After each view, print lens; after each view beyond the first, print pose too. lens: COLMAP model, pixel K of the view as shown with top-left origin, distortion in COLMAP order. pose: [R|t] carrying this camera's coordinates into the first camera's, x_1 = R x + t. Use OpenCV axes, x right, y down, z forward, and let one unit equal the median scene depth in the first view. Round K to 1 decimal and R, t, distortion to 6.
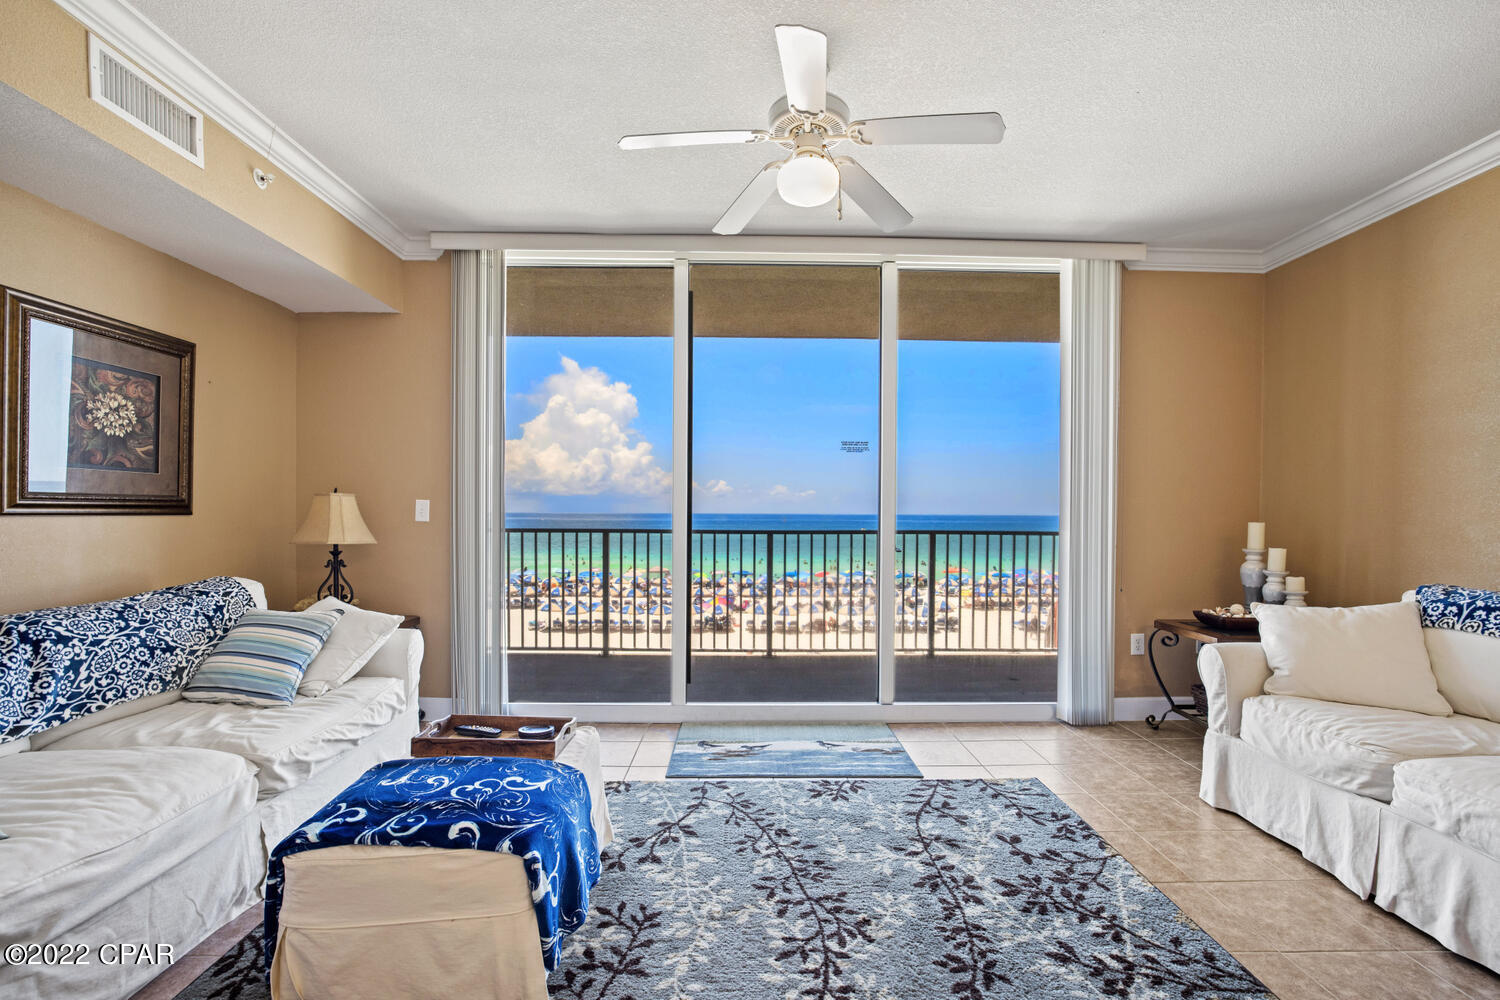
lens RADIAL K [[656.5, 0, 753.9], [0, 656.5, 514.1], [0, 0, 1]] dist [-0.015537, 0.007376]
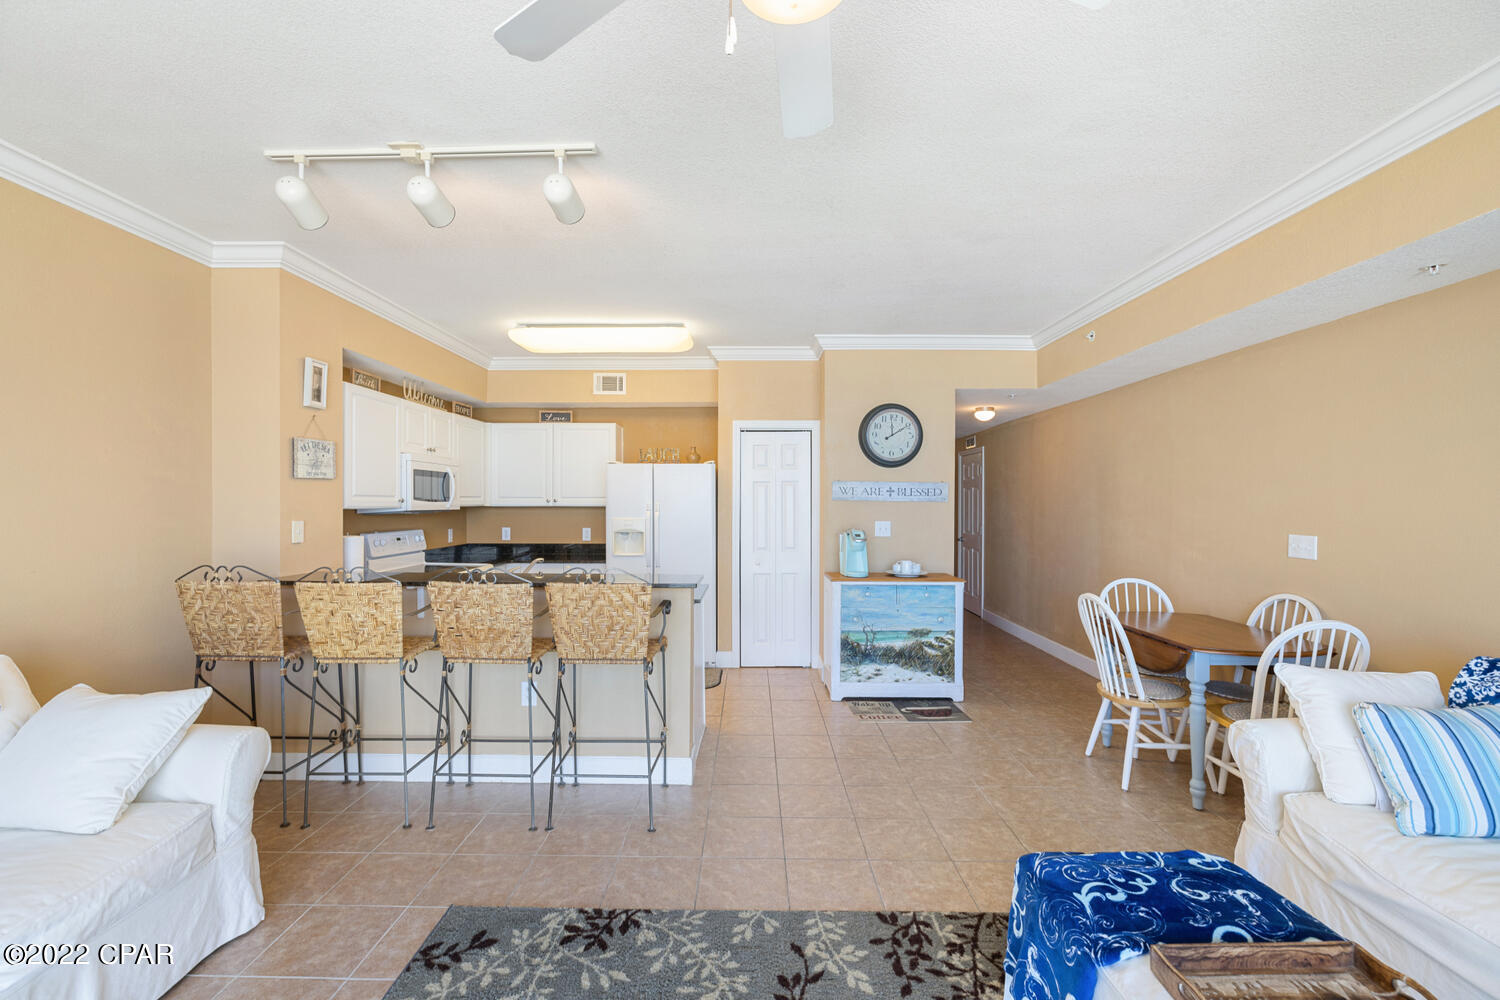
lens RADIAL K [[633.8, 0, 748.6], [0, 633.8, 502.6], [0, 0, 1]] dist [-0.003334, 0.000509]
pose [[-0.999684, -0.009217, 0.023370, 0.088669], [-0.009068, 0.999938, 0.006506, -0.097847], [-0.023428, 0.006292, -0.999706, 1.310191]]
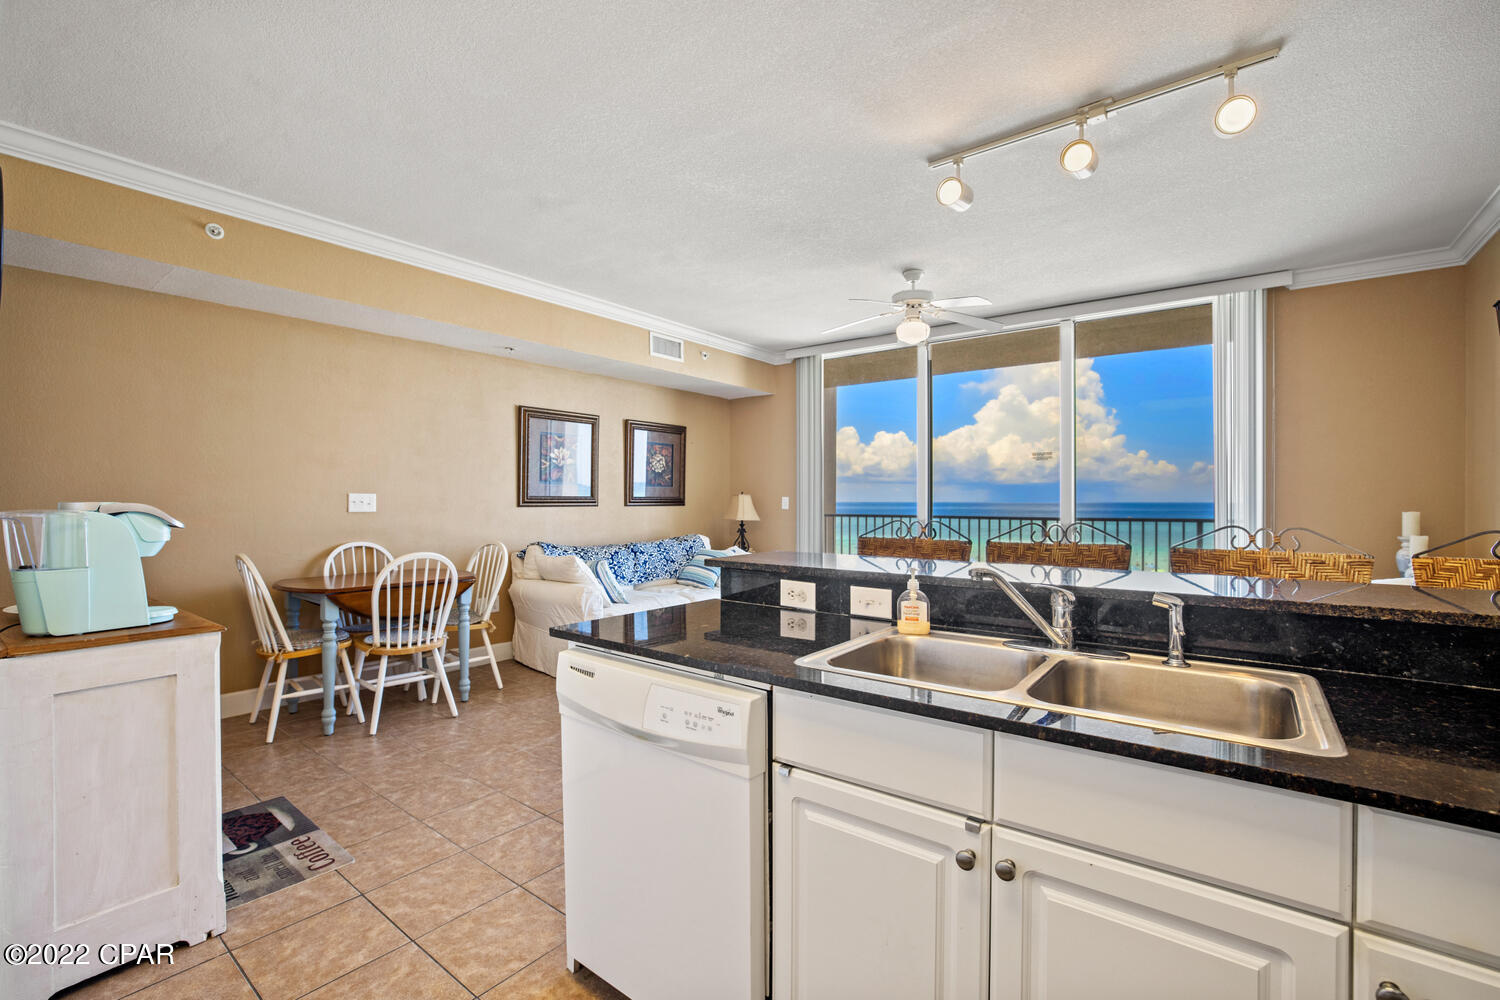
lens RADIAL K [[656.5, 0, 745.0], [0, 656.5, 509.3], [0, 0, 1]] dist [-0.015537, 0.007376]
pose [[0.780488, 0.002858, -0.625165, 0.798318], [0.001921, 0.999974, 0.006969, -0.001997], [0.625168, -0.006640, 0.780462, -0.707205]]
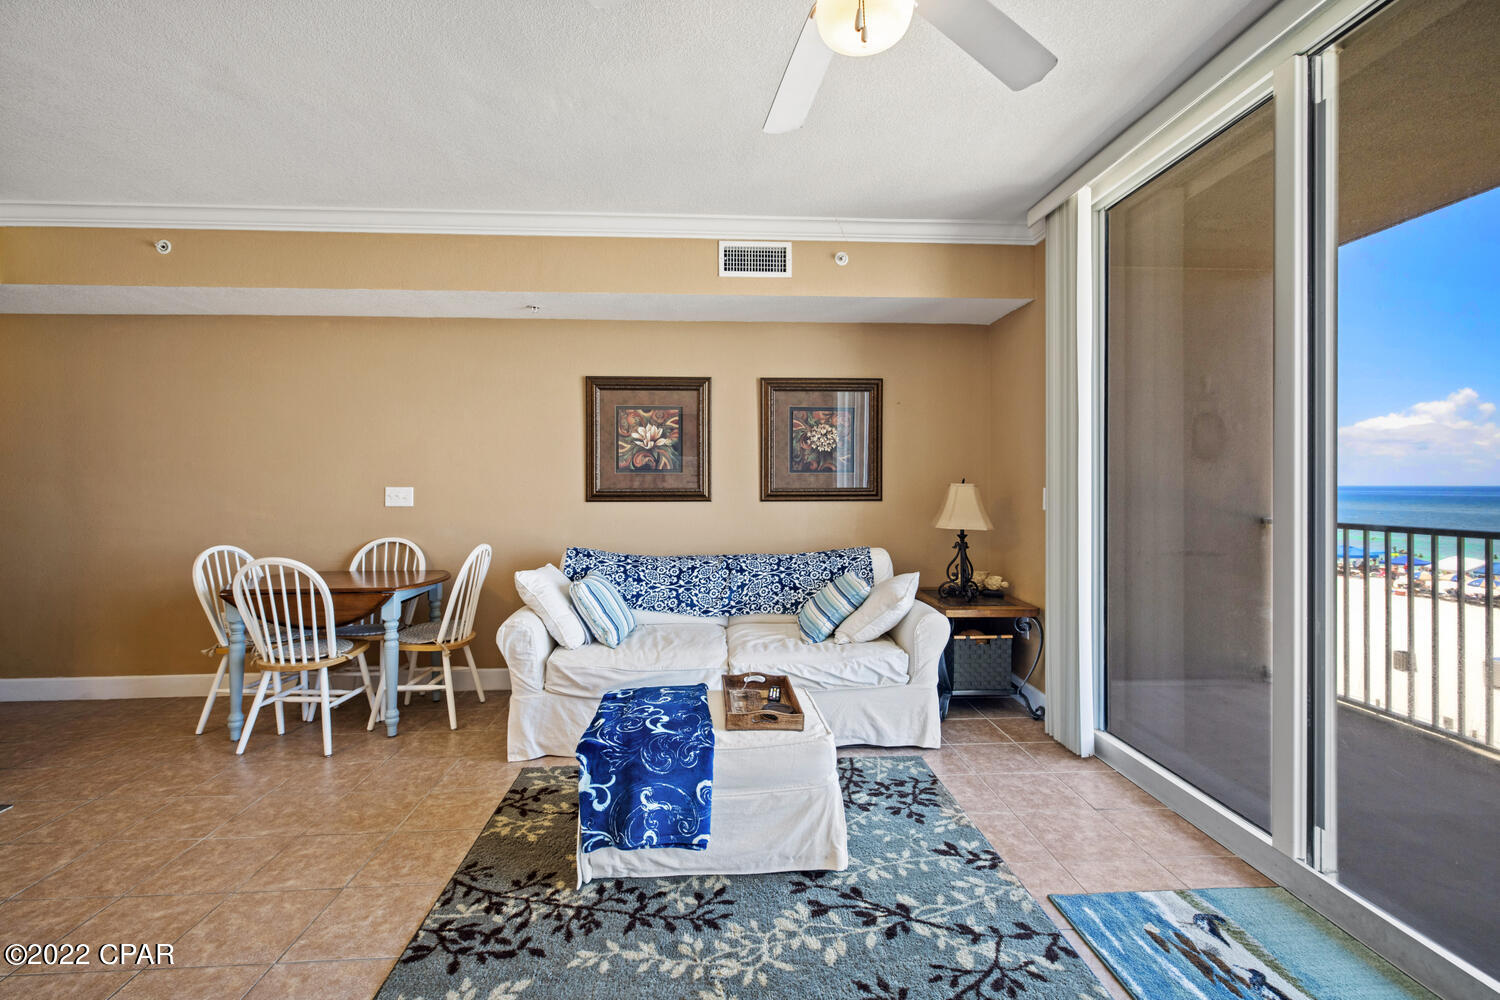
lens RADIAL K [[656.5, 0, 745.9], [0, 656.5, 481.2], [0, 0, 1]] dist [-0.015537, 0.007376]
pose [[0.040568, -0.012521, -0.999098, 0.635622], [-0.000854, 0.999921, -0.012566, -0.027735], [0.999176, 0.001363, 0.040554, 0.771195]]
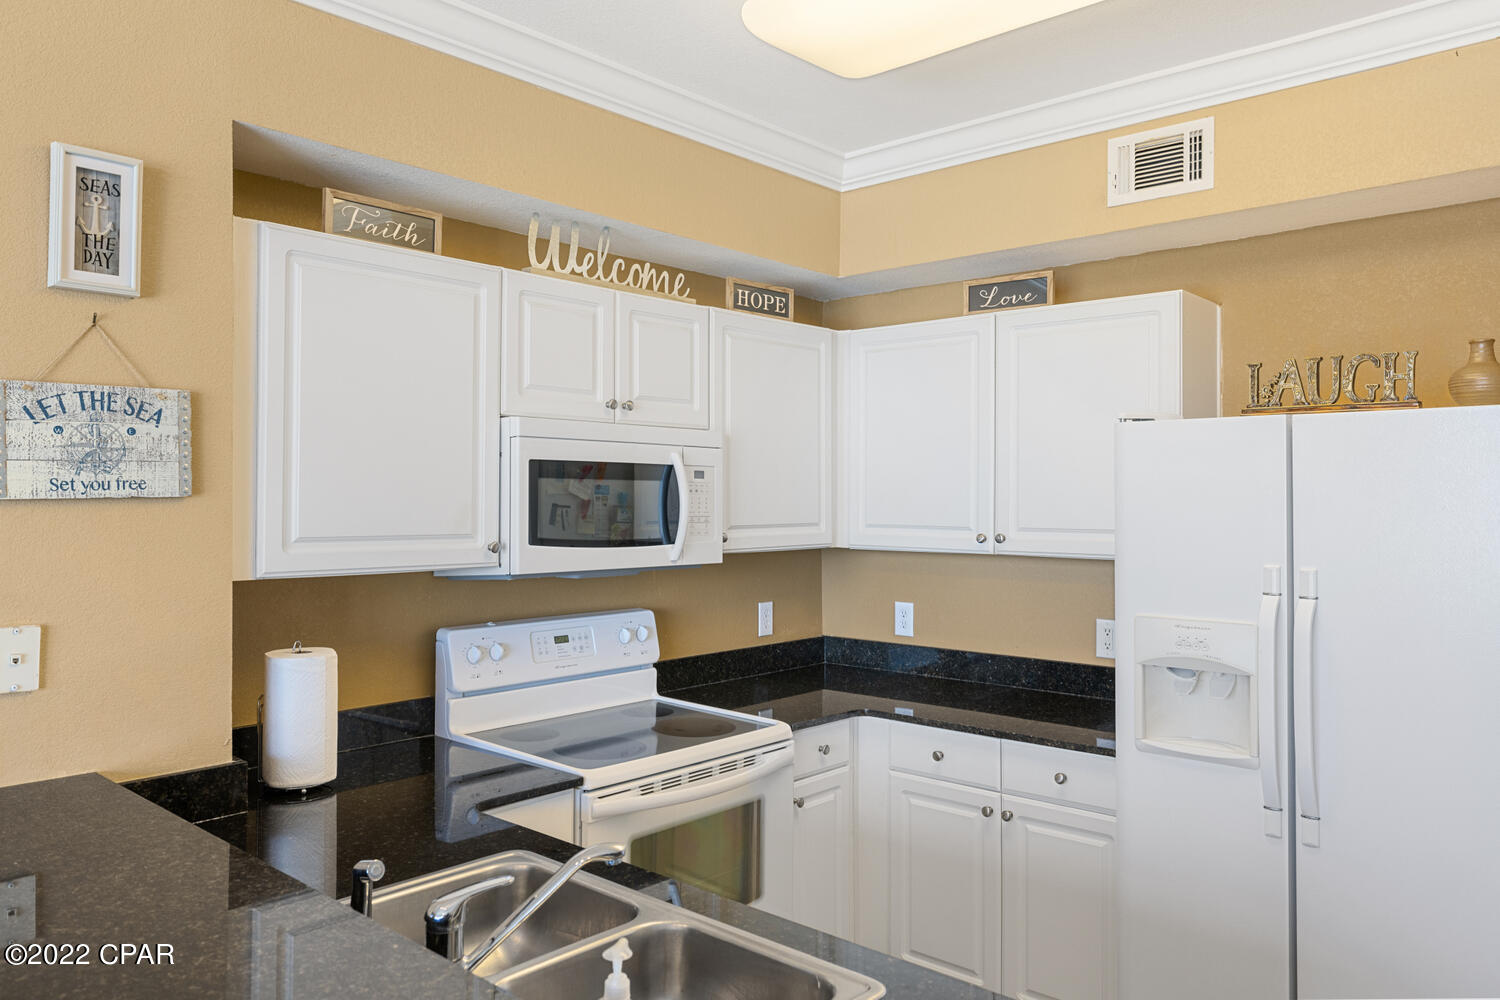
lens RADIAL K [[1072.4, 0, 751.7], [0, 1072.4, 490.7], [0, 0, 1]] dist [0.002364, -0.006604]
pose [[-0.733481, -0.004542, 0.679694, 0.168223], [-0.004776, 0.999987, 0.001528, -0.142944], [-0.679693, -0.002126, -0.733494, 0.203388]]
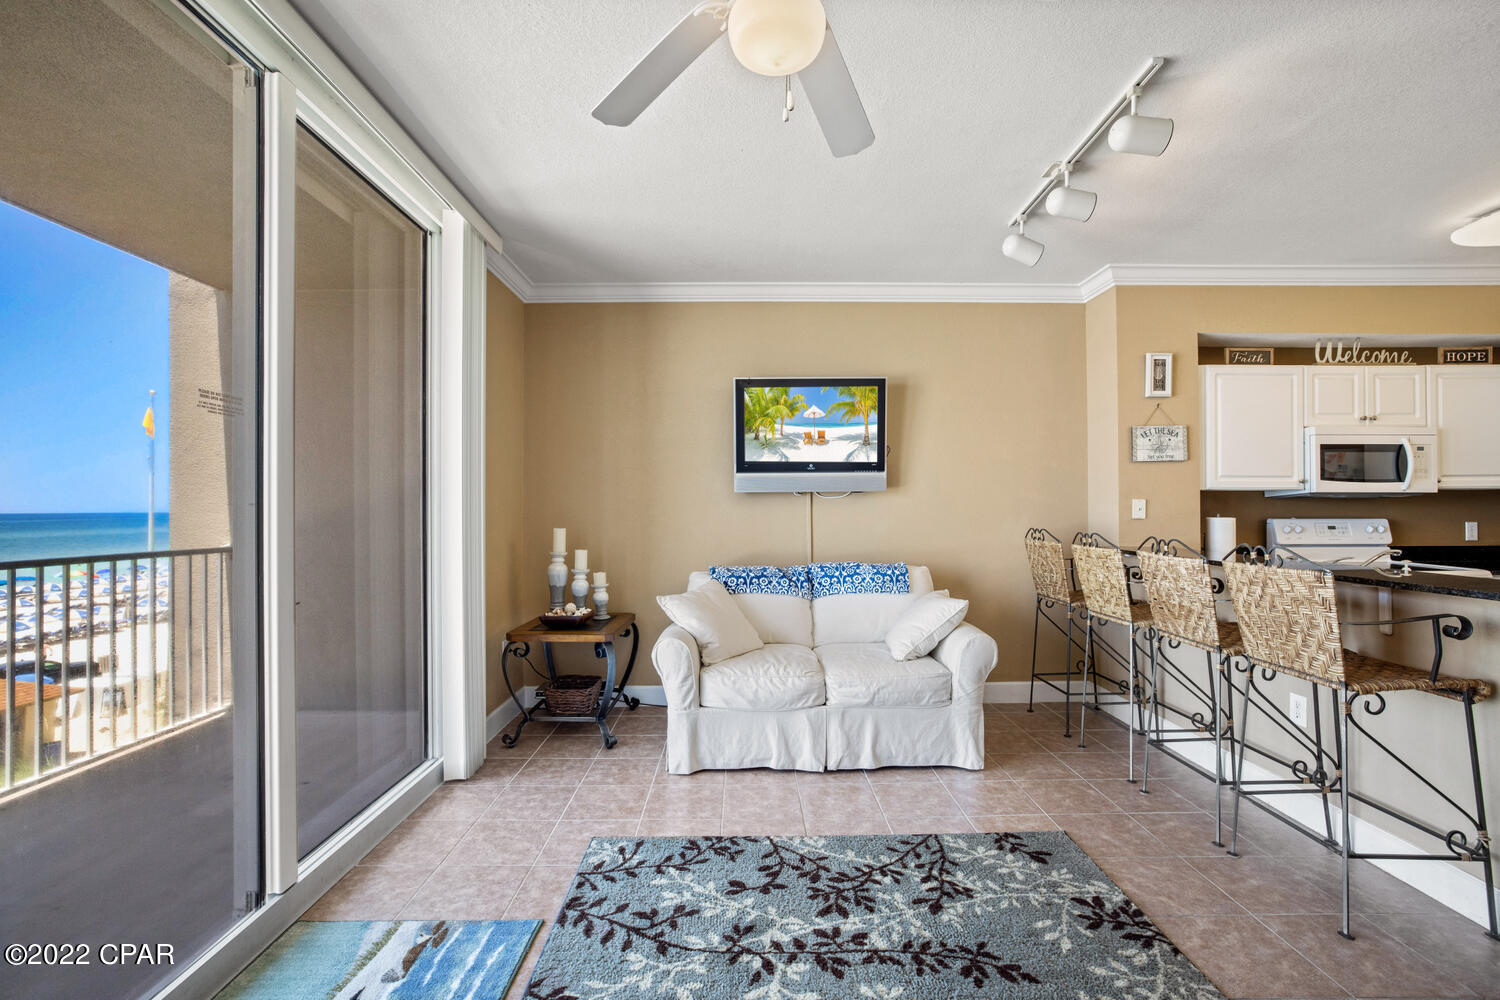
lens RADIAL K [[656.5, 0, 752.0], [0, 656.5, 504.0], [0, 0, 1]] dist [-0.015537, 0.007376]
pose [[0.003005, 0.001340, 0.999995, -0.494977], [0.006194, 0.999980, -0.001358, -0.035288], [-0.999976, 0.006198, 0.002996, 0.918853]]
